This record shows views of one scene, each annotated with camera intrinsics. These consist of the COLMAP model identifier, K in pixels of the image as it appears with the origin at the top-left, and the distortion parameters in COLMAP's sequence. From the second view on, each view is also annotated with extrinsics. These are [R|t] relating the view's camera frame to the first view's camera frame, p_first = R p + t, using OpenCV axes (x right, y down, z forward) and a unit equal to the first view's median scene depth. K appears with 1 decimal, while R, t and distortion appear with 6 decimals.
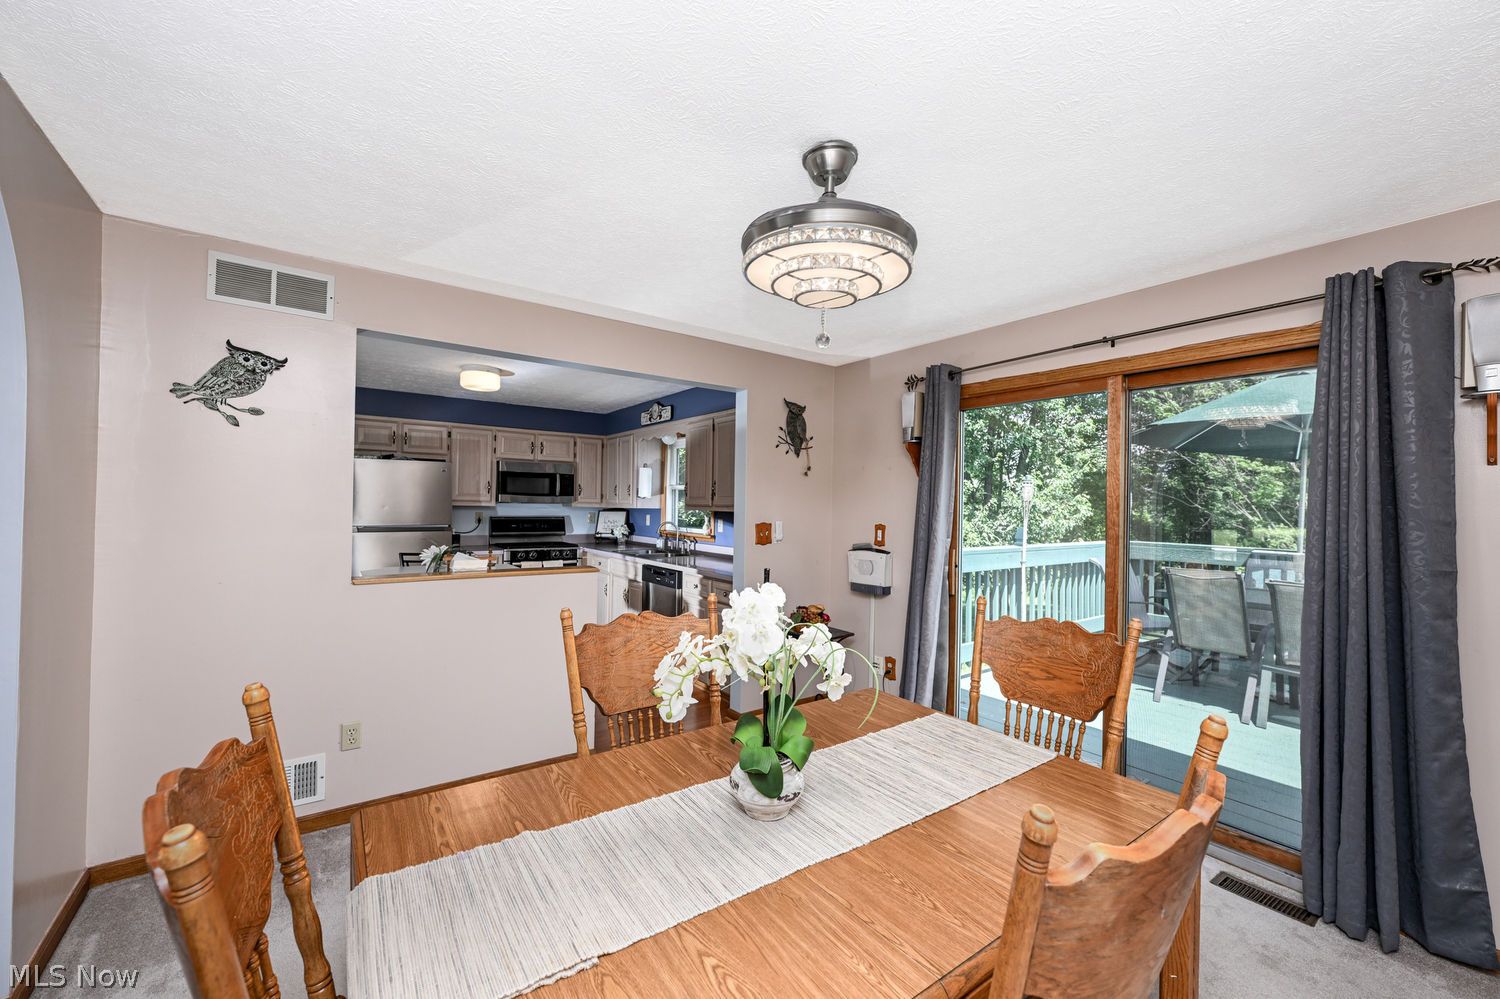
lens RADIAL K [[600.7, 0, 753.2], [0, 600.7, 505.4], [0, 0, 1]] dist [0.000101, 0.001207]
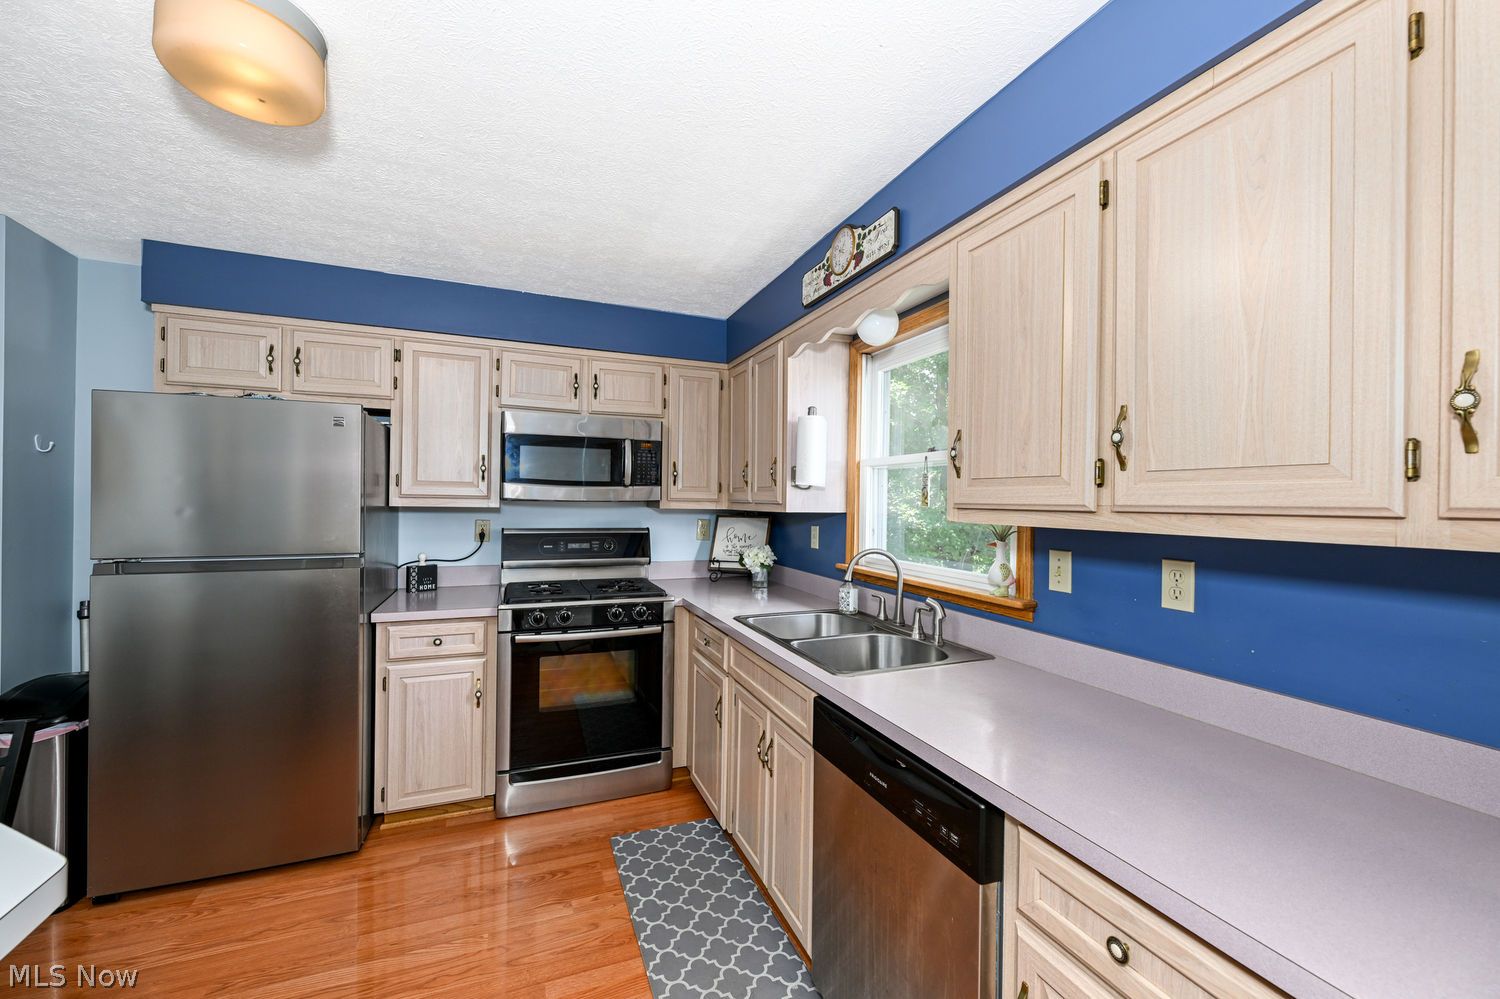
lens RADIAL K [[600.7, 0, 747.1], [0, 600.7, 499.3], [0, 0, 1]] dist [0.000101, 0.001207]
pose [[0.968739, -0.004625, -0.248038, -0.115874], [0.002122, 0.999944, -0.010357, -0.000216], [0.248072, 0.009507, 0.968695, 0.563818]]
